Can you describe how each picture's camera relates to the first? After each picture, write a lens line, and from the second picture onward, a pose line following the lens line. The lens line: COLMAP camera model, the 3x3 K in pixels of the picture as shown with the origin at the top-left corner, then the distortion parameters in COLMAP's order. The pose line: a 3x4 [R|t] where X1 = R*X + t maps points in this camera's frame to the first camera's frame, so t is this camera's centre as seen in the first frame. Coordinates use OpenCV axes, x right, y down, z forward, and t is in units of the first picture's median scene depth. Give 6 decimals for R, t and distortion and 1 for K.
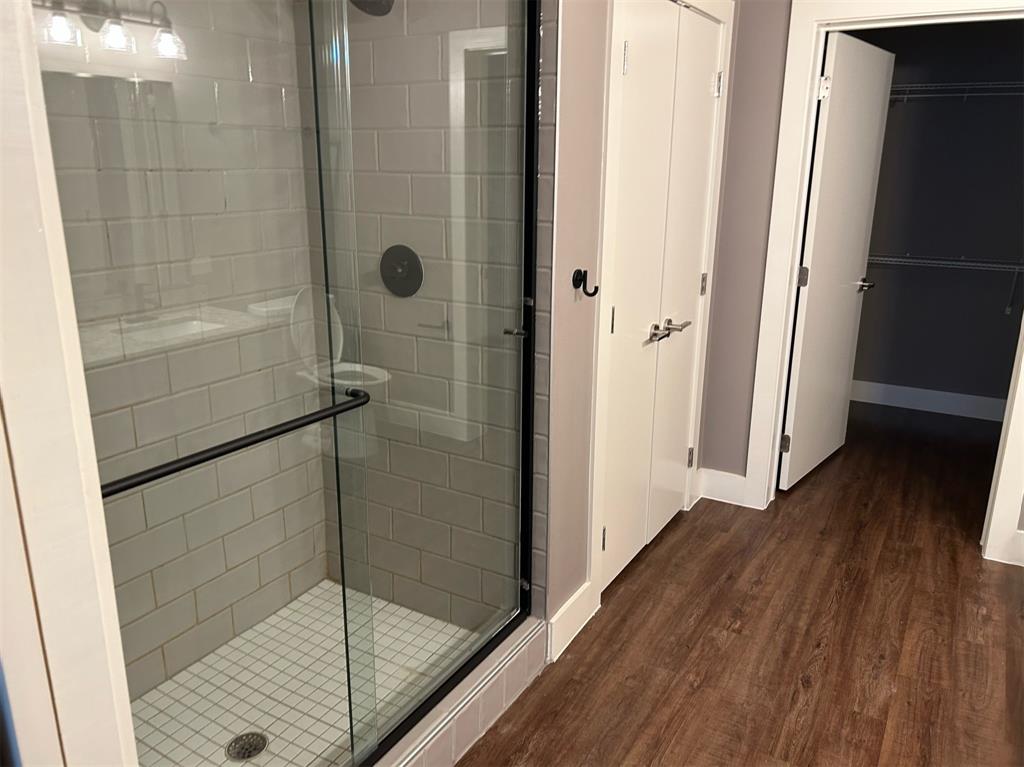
lens RADIAL K [[791.0, 0, 514.6], [0, 791.0, 381.9], [0, 0, 1]] dist [0.032706, -0.012789]
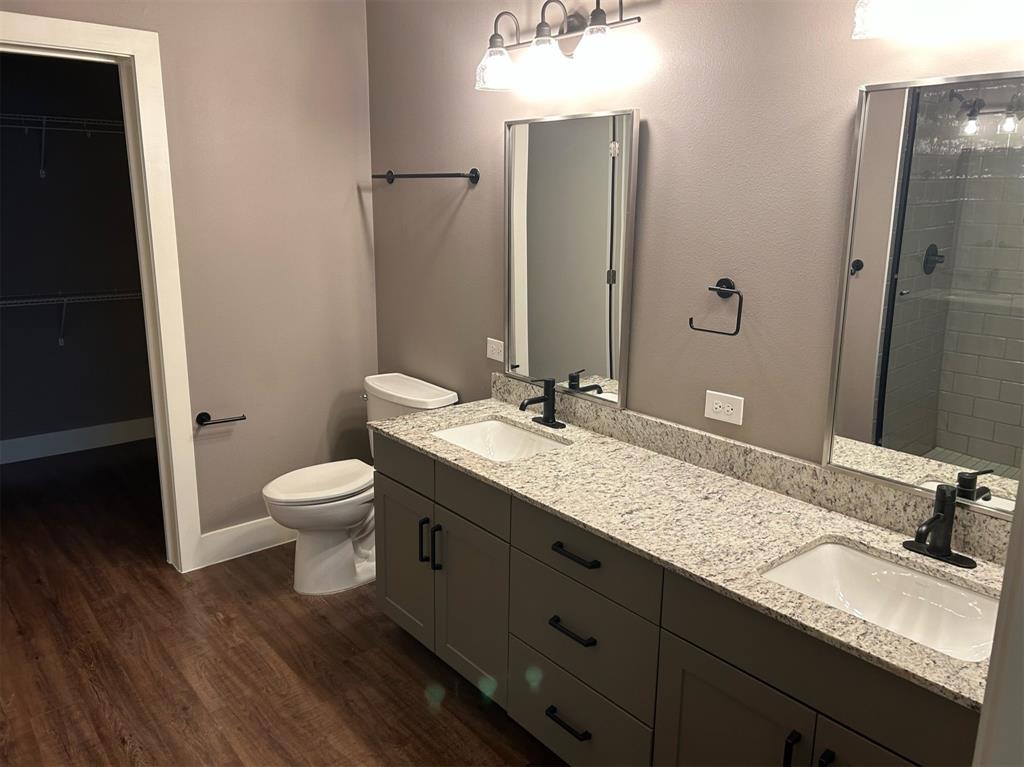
lens RADIAL K [[791.0, 0, 515.6], [0, 791.0, 384.2], [0, 0, 1]] dist [0.032706, -0.012789]
pose [[0.335897, -0.221174, 0.915563, -0.181815], [0.247063, 0.958693, 0.140951, -0.061363], [-0.908919, 0.178857, 0.376666, 0.181774]]
